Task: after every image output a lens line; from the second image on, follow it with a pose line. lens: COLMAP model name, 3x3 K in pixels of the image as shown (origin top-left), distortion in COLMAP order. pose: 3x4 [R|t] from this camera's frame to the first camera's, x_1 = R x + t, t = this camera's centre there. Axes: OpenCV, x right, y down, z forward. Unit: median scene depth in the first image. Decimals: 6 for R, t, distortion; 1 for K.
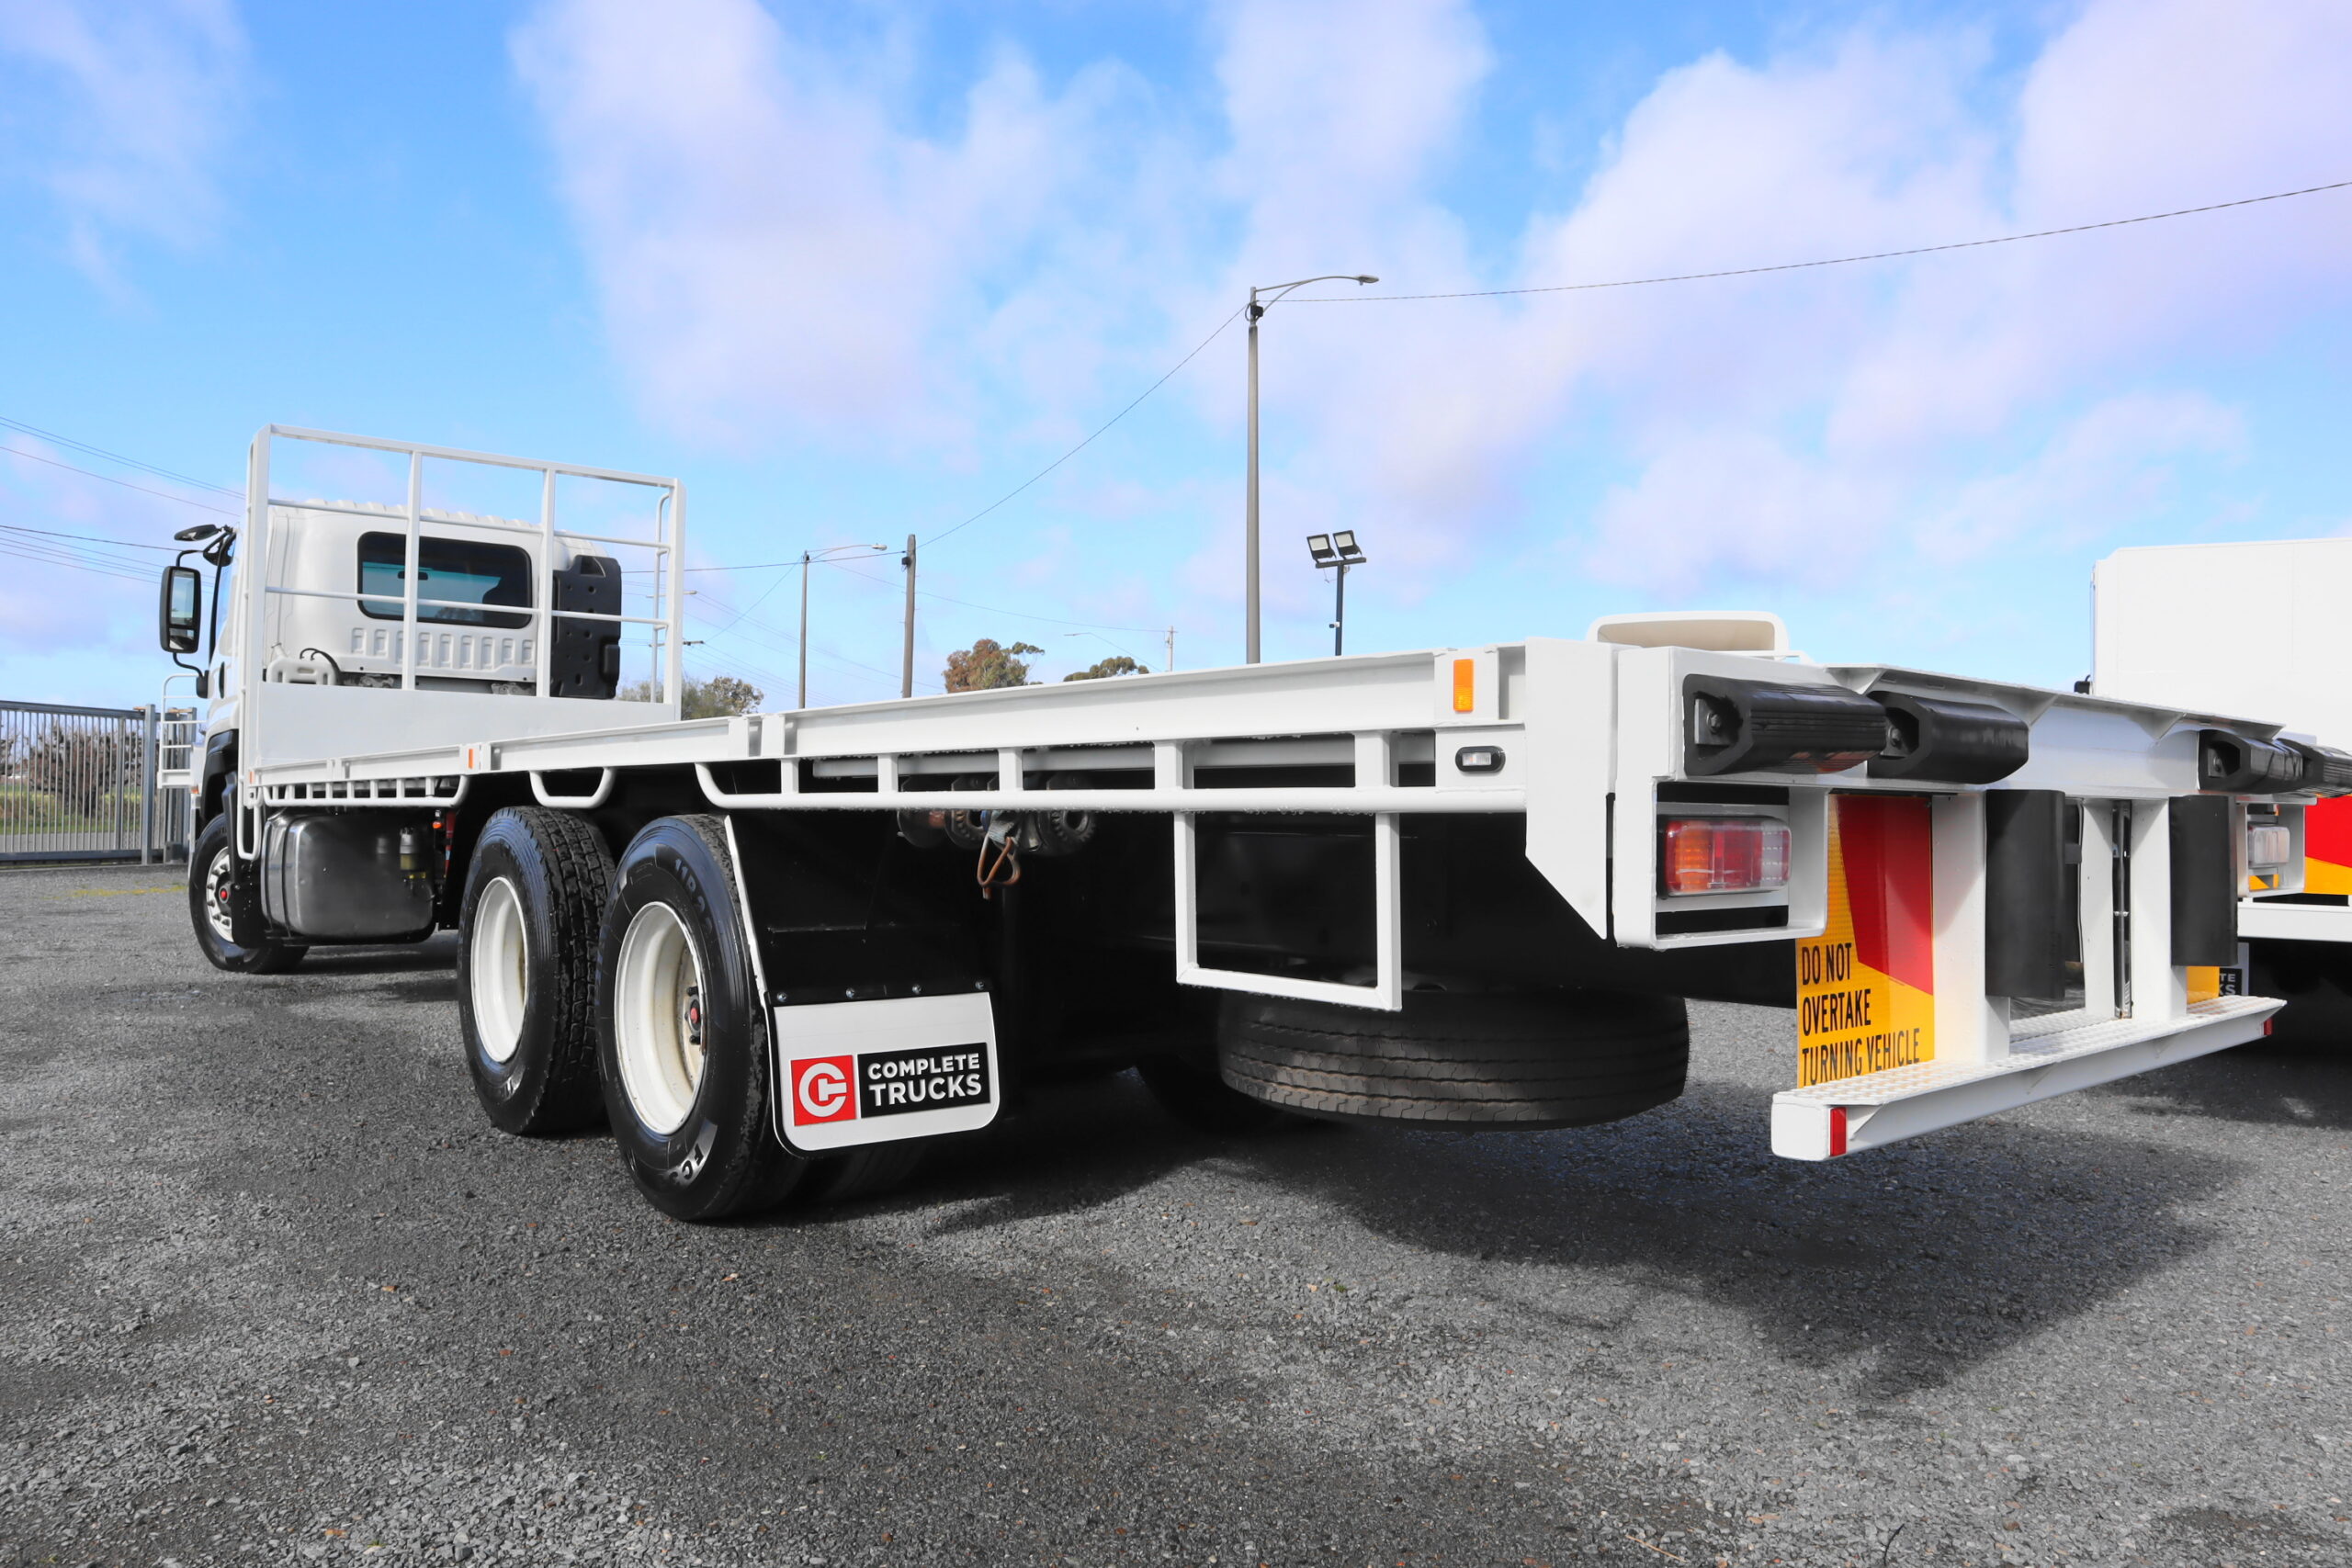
lens RADIAL K [[1644.4, 0, 1176.0], [0, 1644.4, 784.0], [0, 0, 1]] dist [-0.104062, 0.070187]
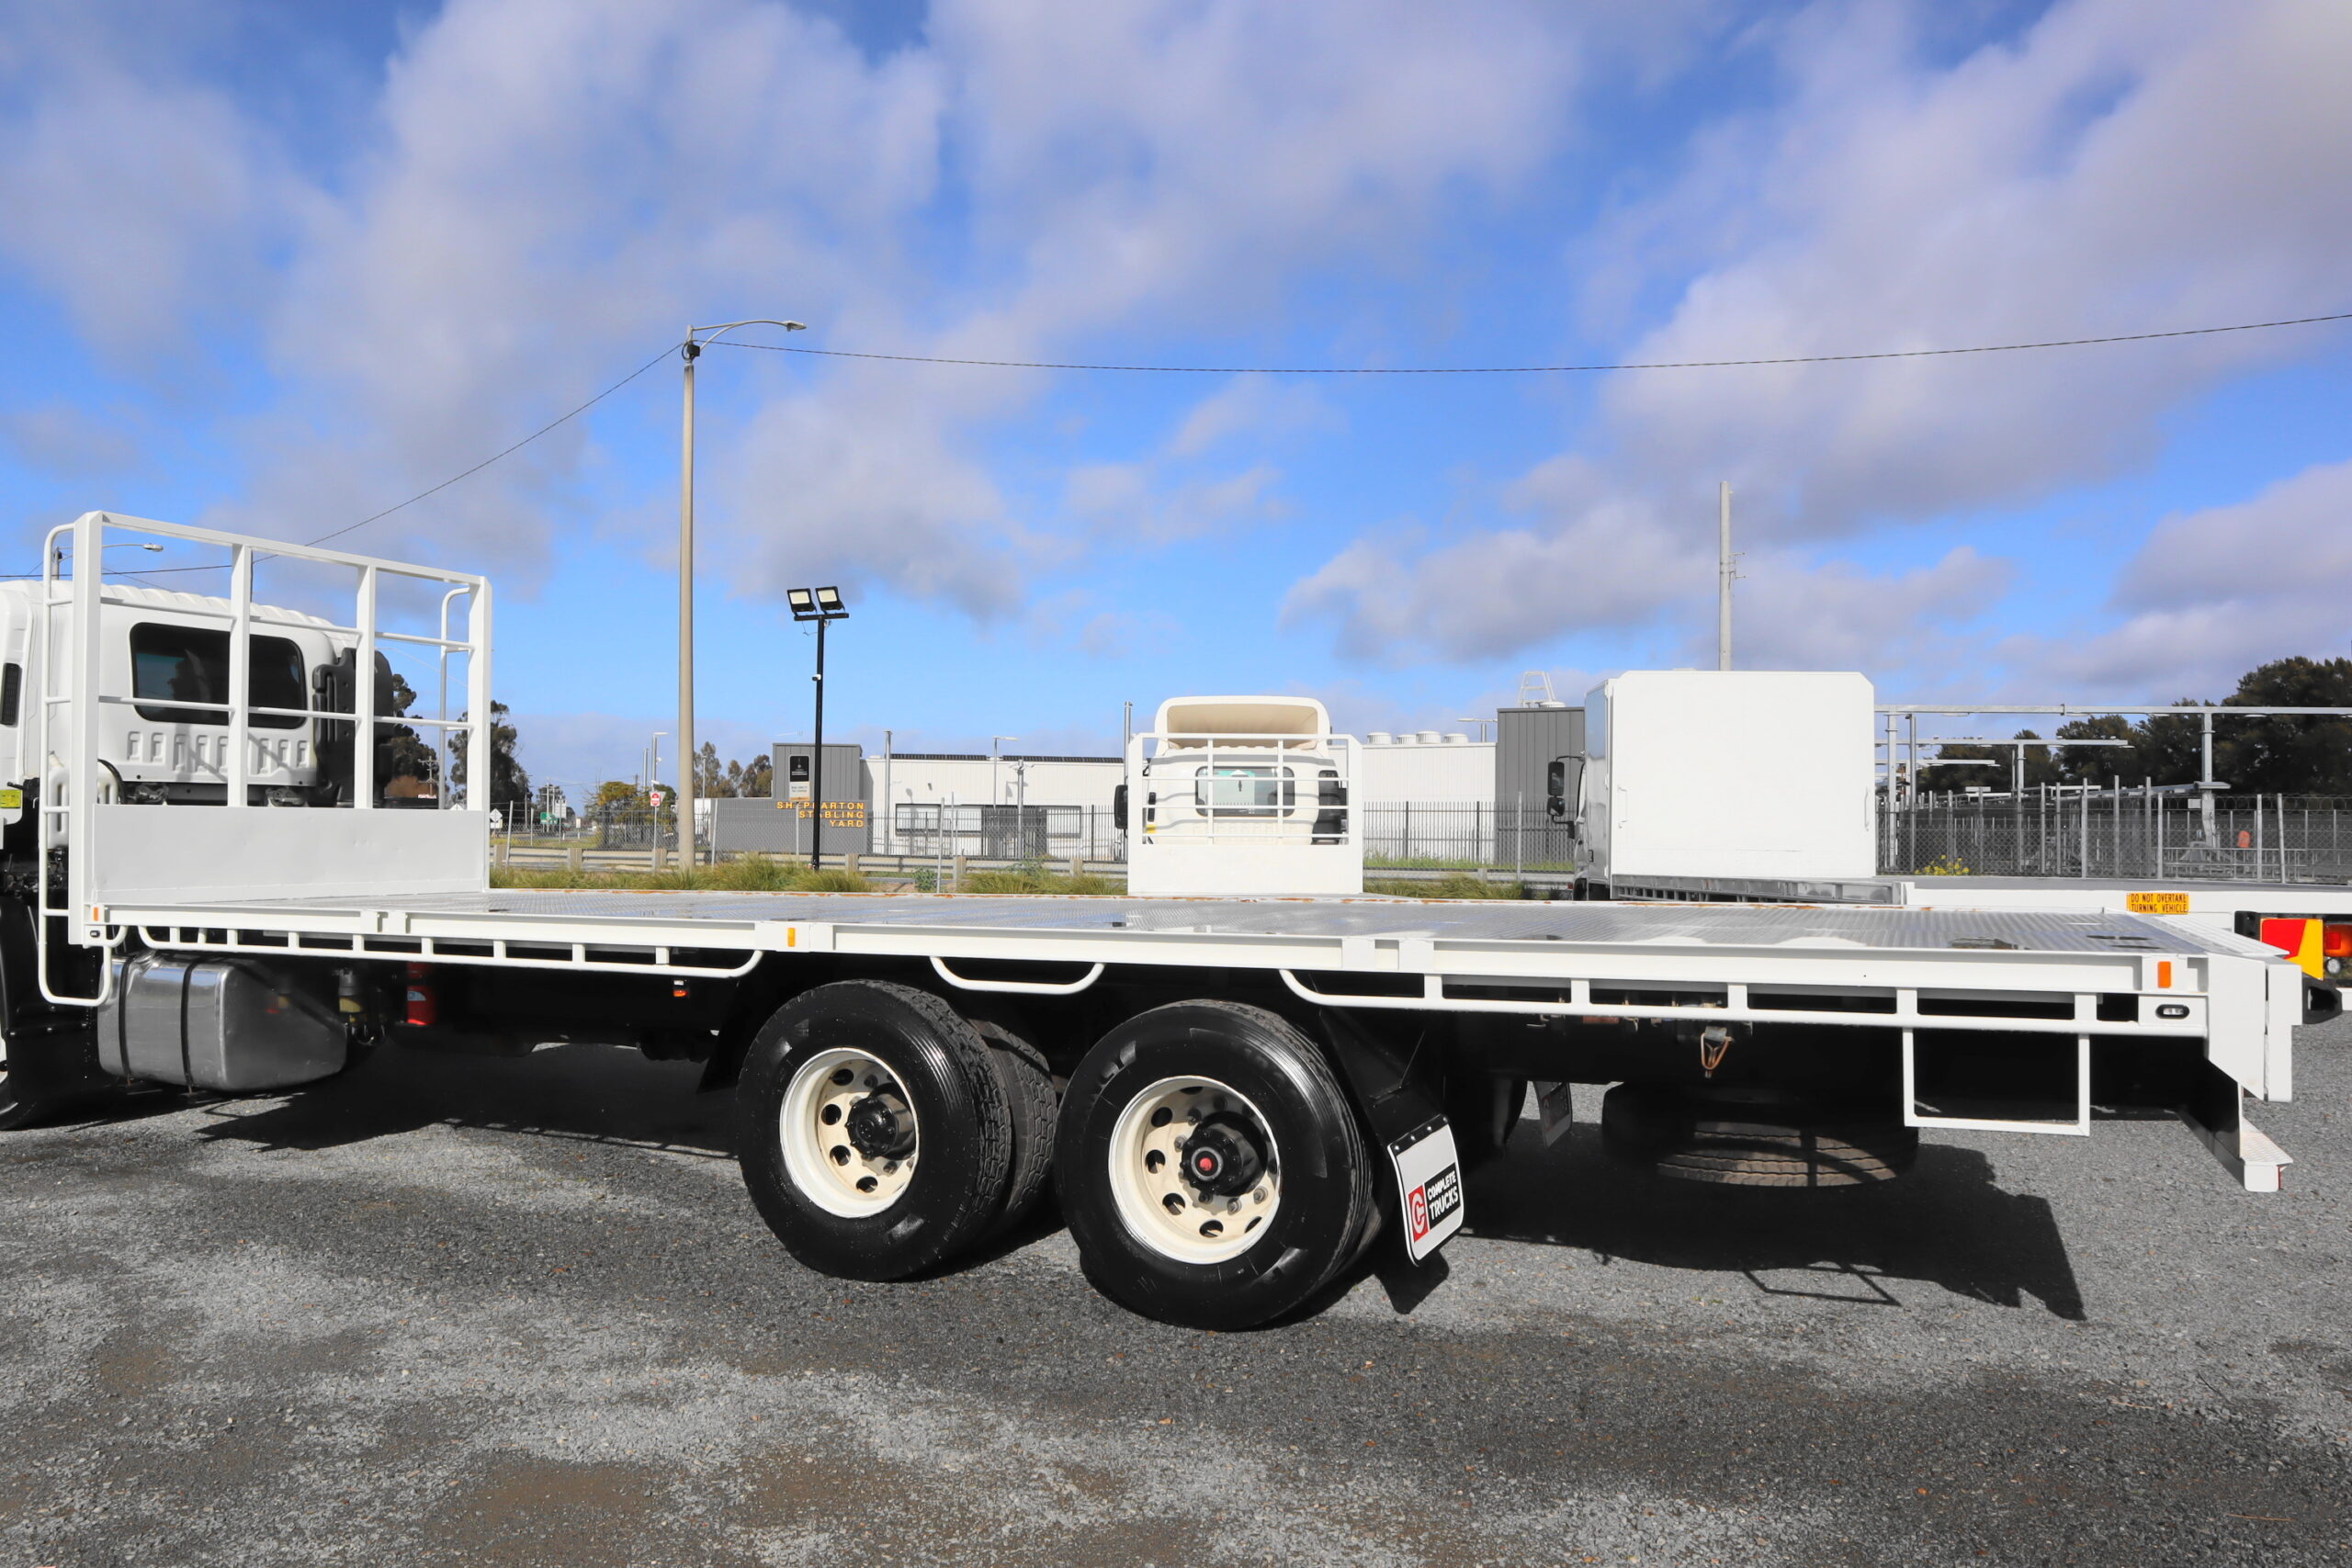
lens RADIAL K [[1621.7, 0, 1257.8], [0, 1621.7, 787.1], [0, 0, 1]] dist [-0.198392, 0.218818]
pose [[0.891972, 0.001730, 0.452087, -0.356037], [0.003164, 0.999944, -0.010069, -0.057997], [-0.452079, 0.010411, 0.891917, -0.043577]]
